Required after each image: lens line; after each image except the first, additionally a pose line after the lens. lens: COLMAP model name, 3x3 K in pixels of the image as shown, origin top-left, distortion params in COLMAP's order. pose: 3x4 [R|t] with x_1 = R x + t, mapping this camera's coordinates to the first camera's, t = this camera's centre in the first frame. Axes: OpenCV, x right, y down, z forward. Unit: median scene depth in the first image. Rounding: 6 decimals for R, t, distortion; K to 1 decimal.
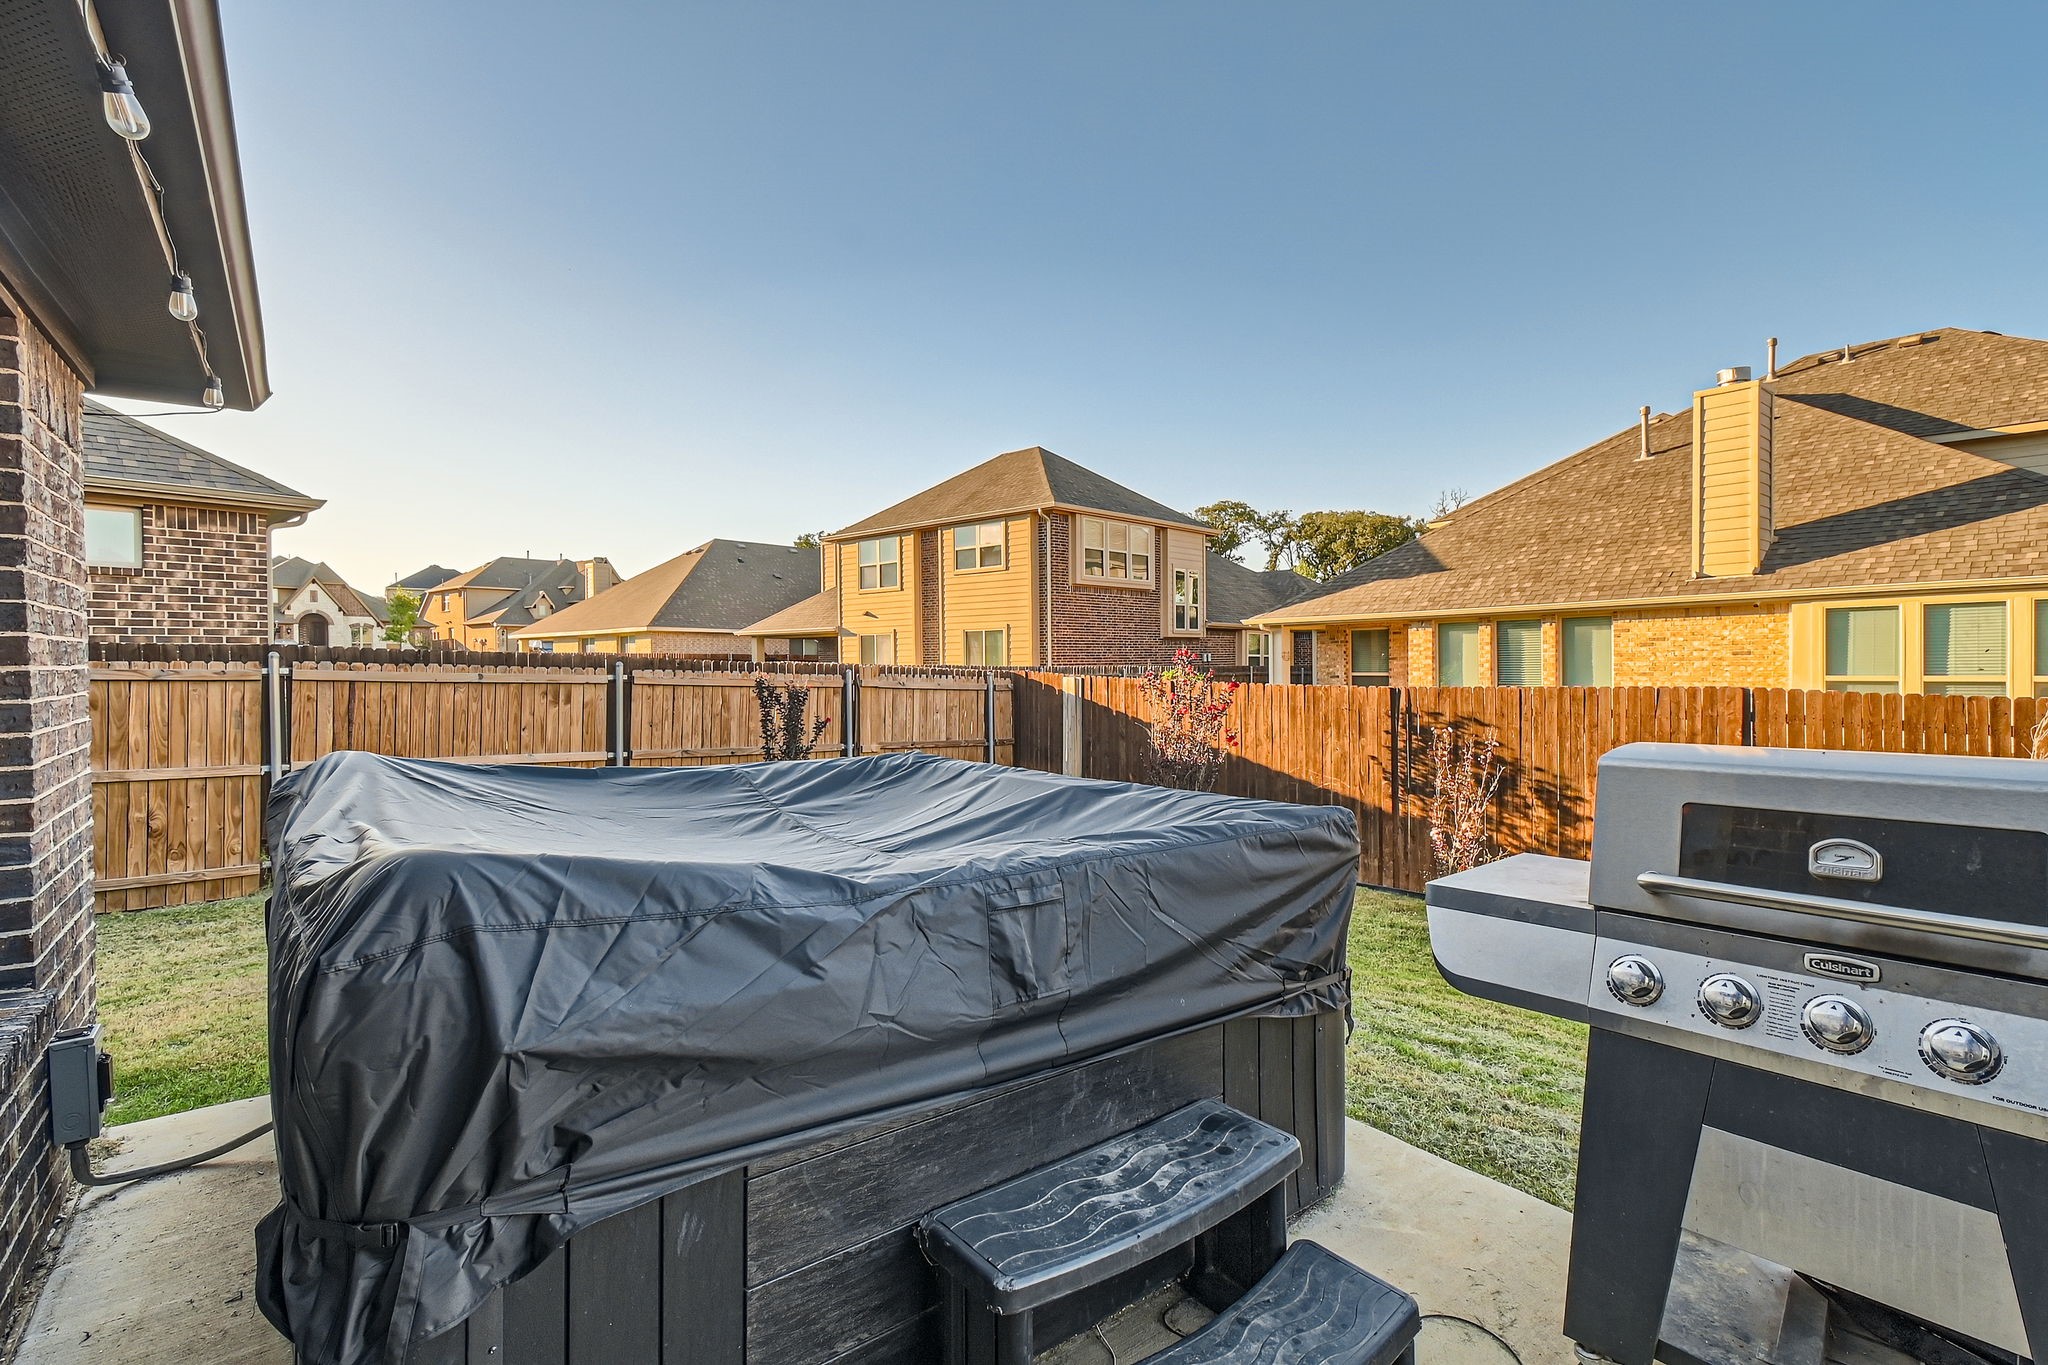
lens RADIAL K [[986.6, 0, 1011.6], [0, 986.6, 671.2], [0, 0, 1]] dist [0.008002, 0.000586]
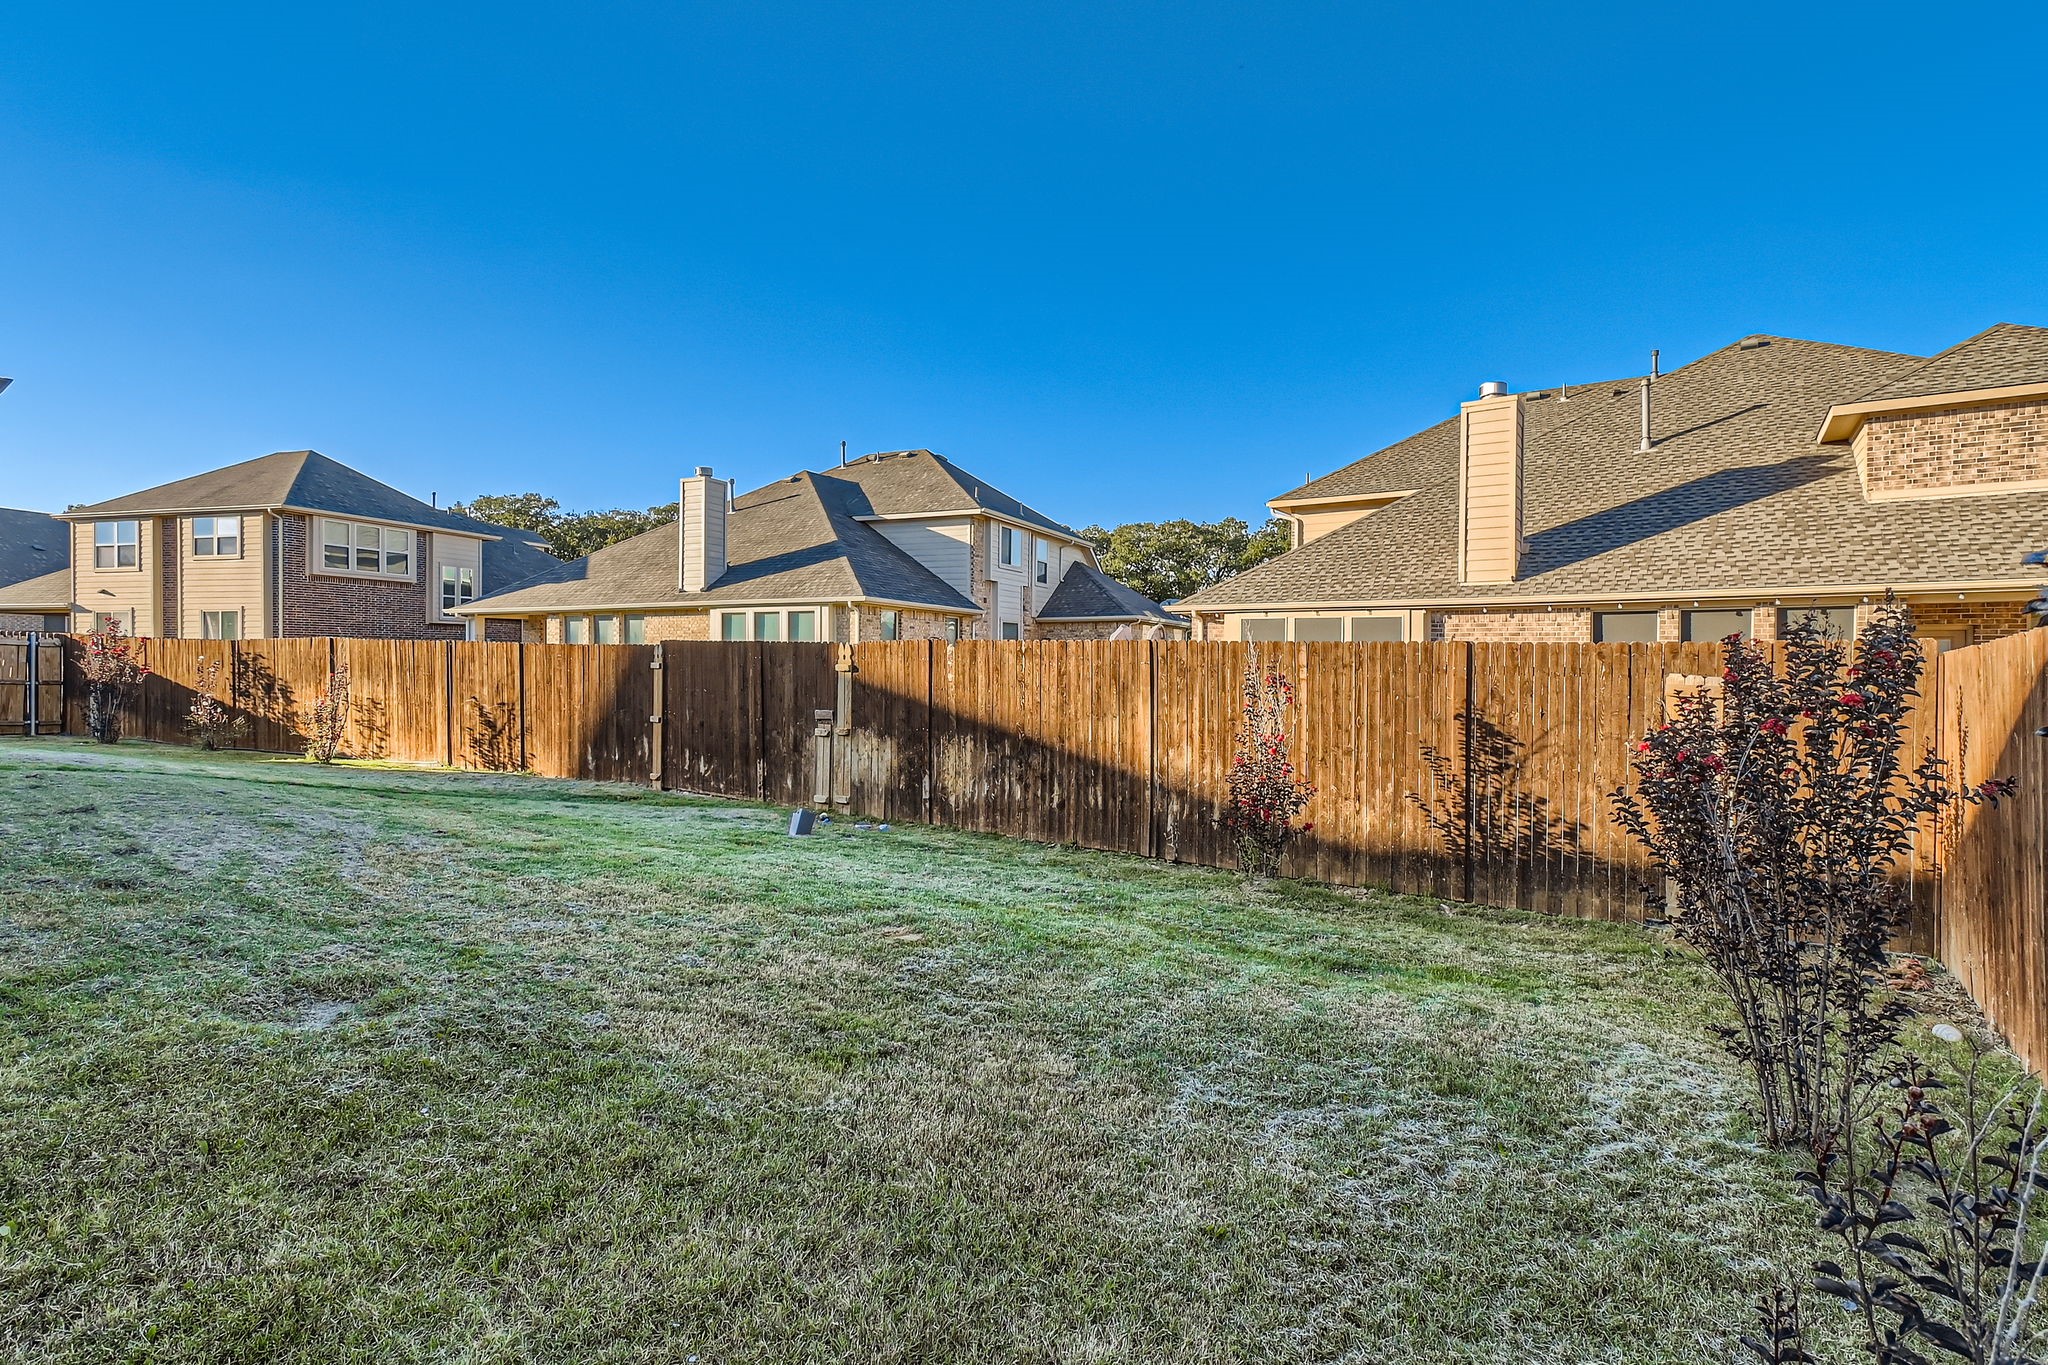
lens RADIAL K [[986.6, 0, 1036.4], [0, 986.6, 678.8], [0, 0, 1]] dist [0.008002, 0.000586]
pose [[0.890118, 0.006258, 0.455687, 0.287268], [-0.009887, 0.999936, 0.005582, 0.021065], [-0.455623, -0.009474, 0.890123, -0.440876]]
